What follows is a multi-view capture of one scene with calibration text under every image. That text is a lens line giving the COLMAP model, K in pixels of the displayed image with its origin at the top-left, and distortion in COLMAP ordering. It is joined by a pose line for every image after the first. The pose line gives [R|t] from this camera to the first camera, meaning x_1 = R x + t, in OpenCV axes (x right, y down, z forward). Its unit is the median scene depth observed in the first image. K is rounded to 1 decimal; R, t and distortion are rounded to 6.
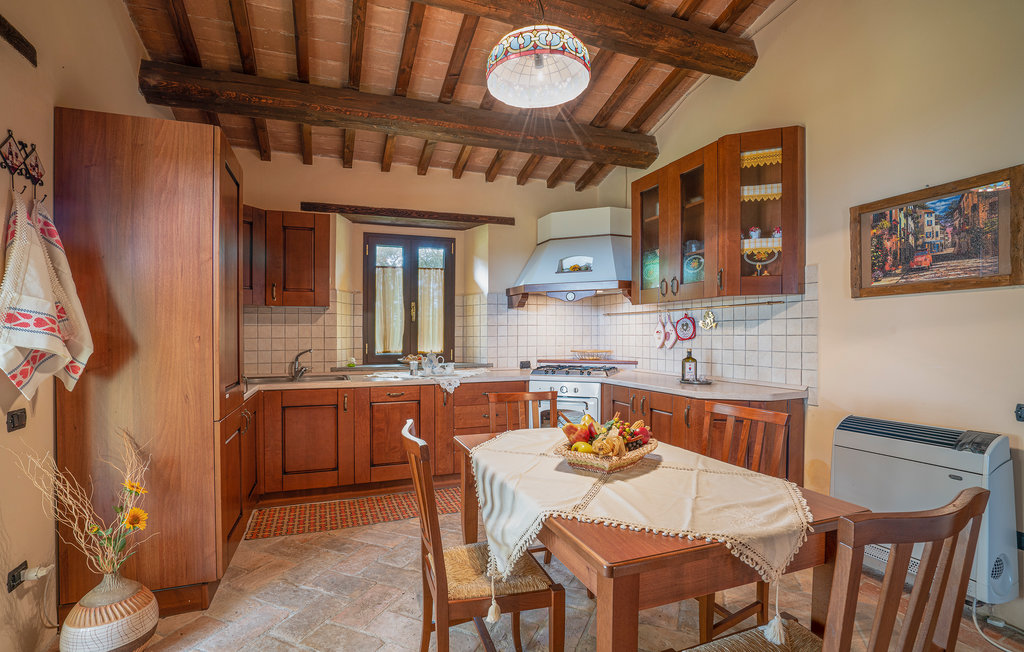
lens RADIAL K [[484.7, 0, 510.8], [0, 484.7, 339.3], [0, 0, 1]] dist [-0.000045, 0.000239]
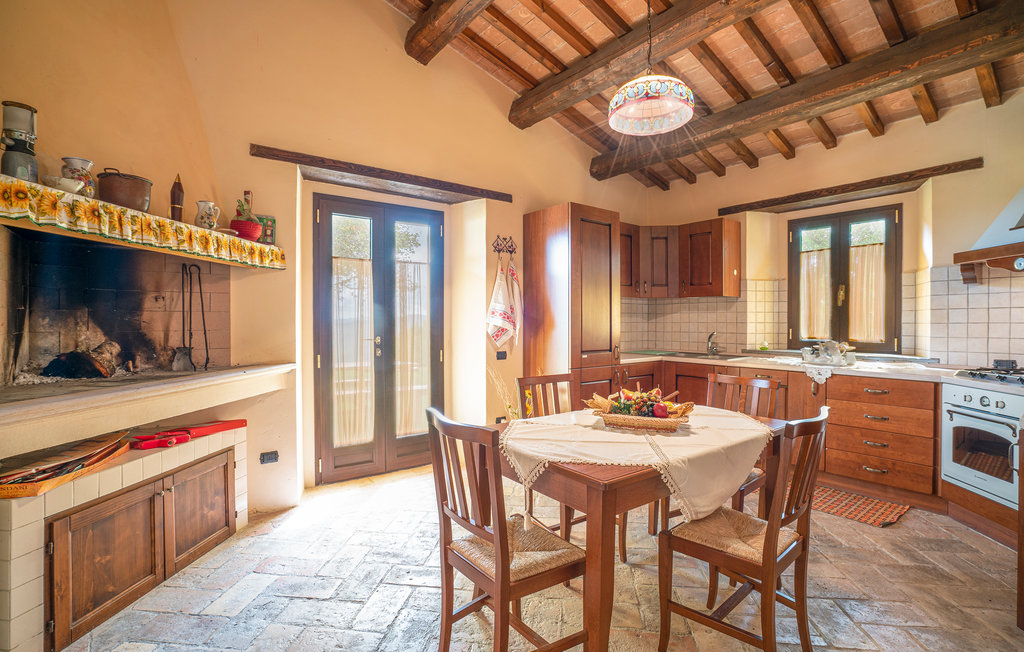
lens RADIAL K [[484.7, 0, 510.8], [0, 484.7, 339.3], [0, 0, 1]] dist [-0.000045, 0.000239]
pose [[0.309277, 0.043746, -0.949965, 0.504459], [-0.009477, 0.999034, 0.042920, -0.007536], [0.950925, -0.004271, 0.309393, 0.123832]]
